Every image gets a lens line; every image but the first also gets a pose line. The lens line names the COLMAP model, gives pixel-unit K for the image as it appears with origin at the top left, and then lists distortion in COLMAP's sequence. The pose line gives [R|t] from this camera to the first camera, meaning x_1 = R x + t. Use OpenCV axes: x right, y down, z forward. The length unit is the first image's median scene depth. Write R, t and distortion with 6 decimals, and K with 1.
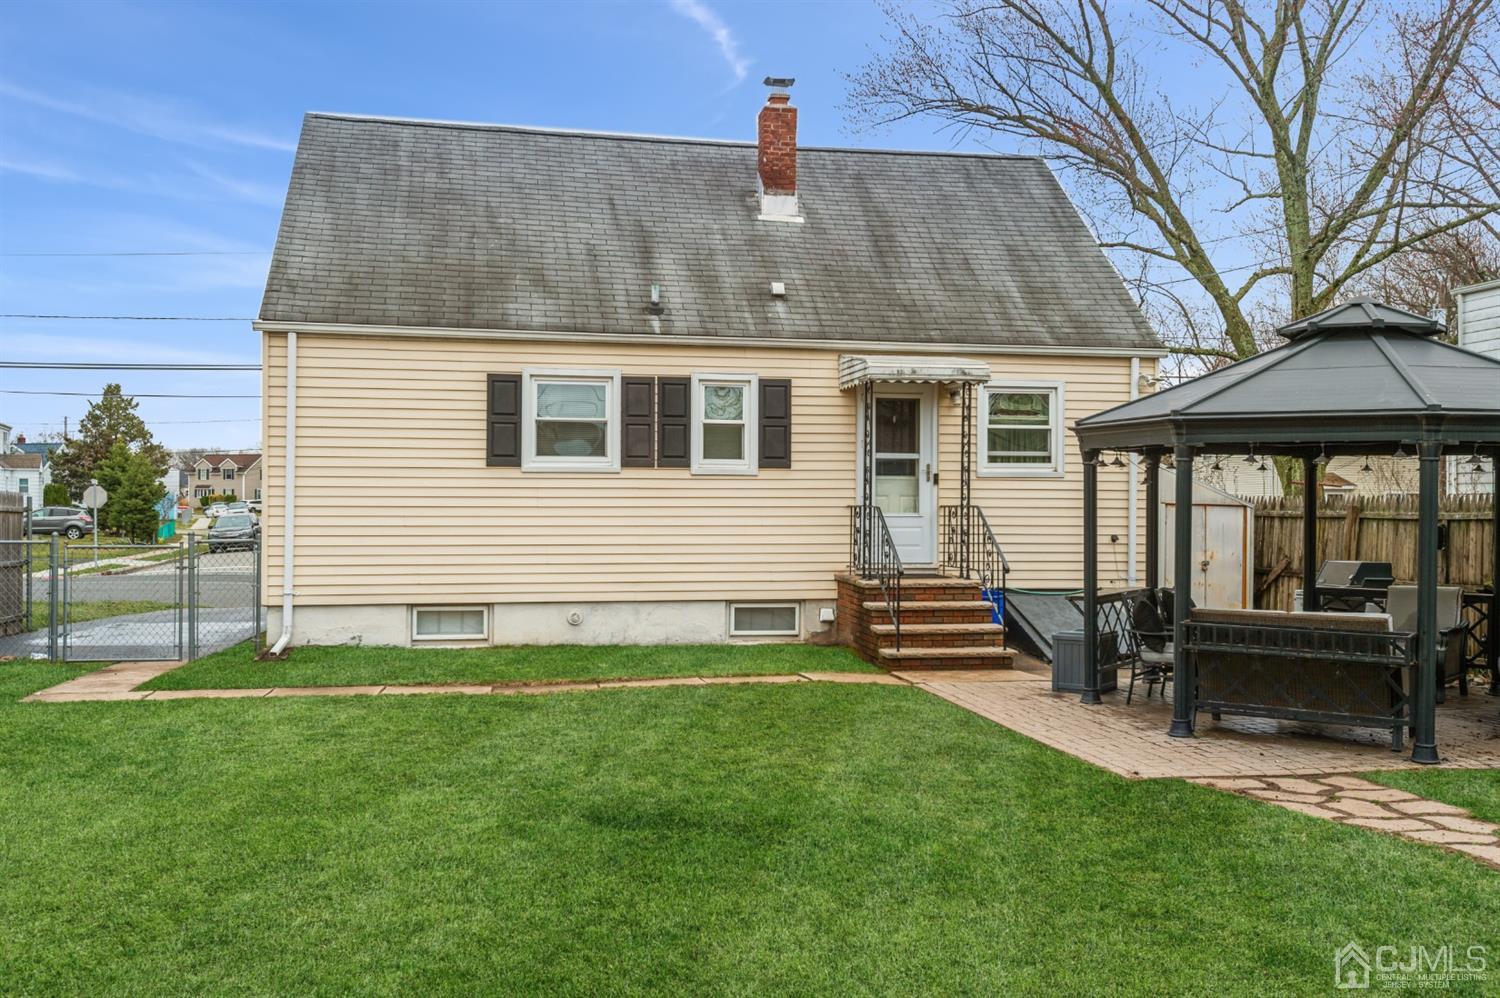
lens RADIAL K [[1402.1, 0, 749.6], [0, 1402.1, 502.3], [0, 0, 1]] dist [0.090736, 0.005519]
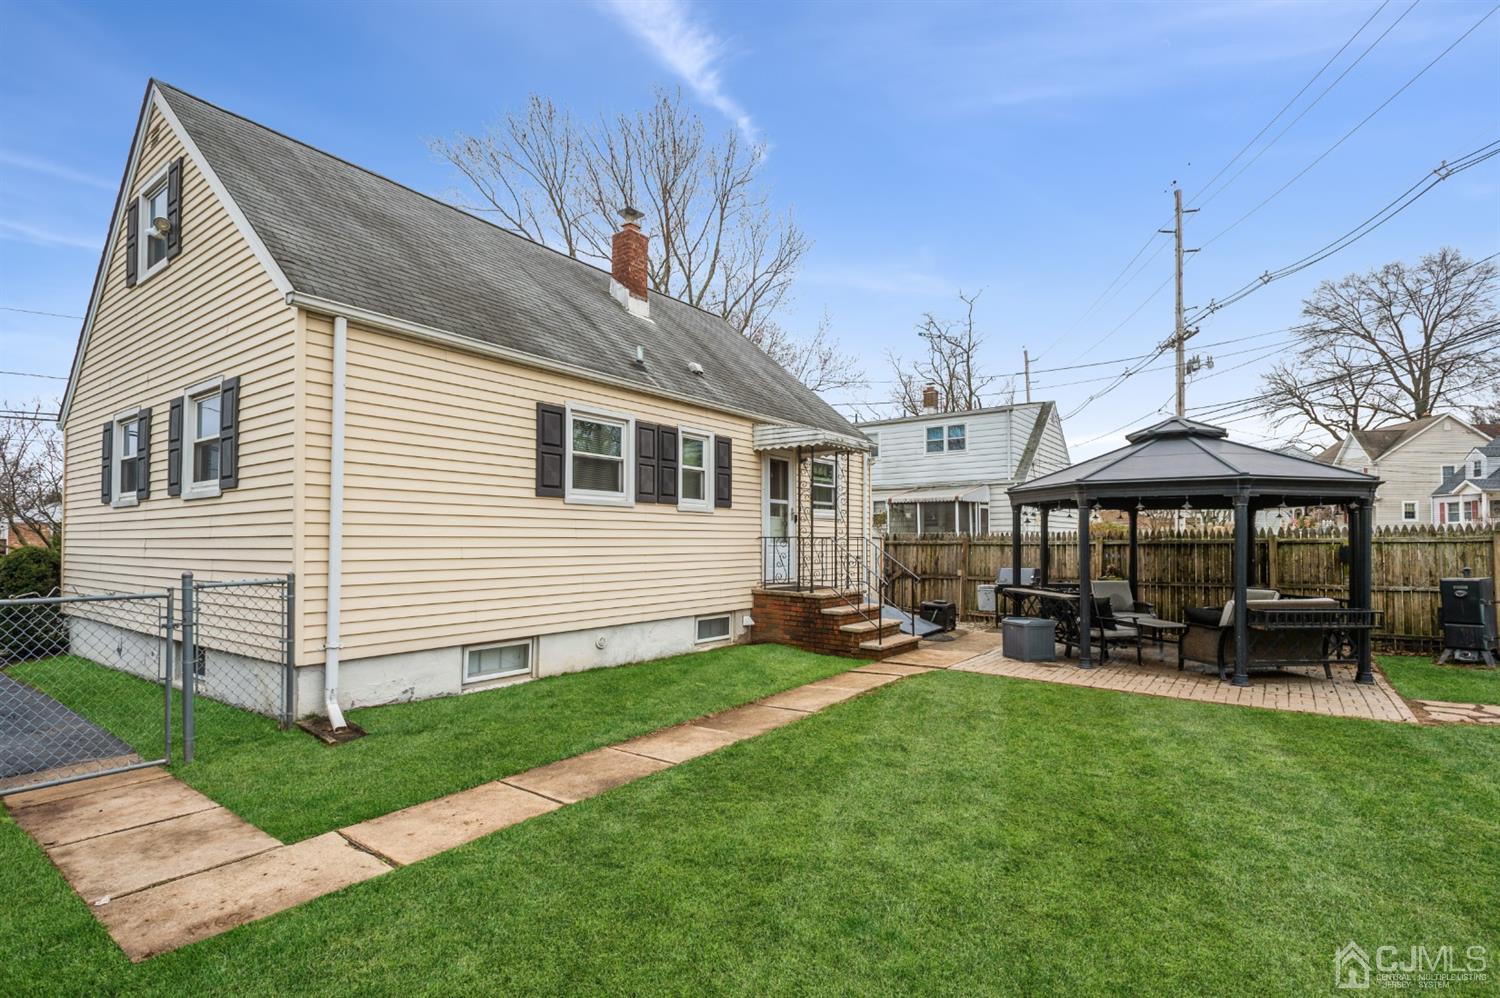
lens RADIAL K [[711.6, 0, 750.1], [0, 711.6, 524.9], [0, 0, 1]] dist [0.014032, -0.000280]
pose [[0.729716, 0.014607, 0.683594, -0.412592], [-0.001041, 0.999794, -0.020253, 0.004235], [-0.683749, 0.014067, 0.729582, 0.528695]]
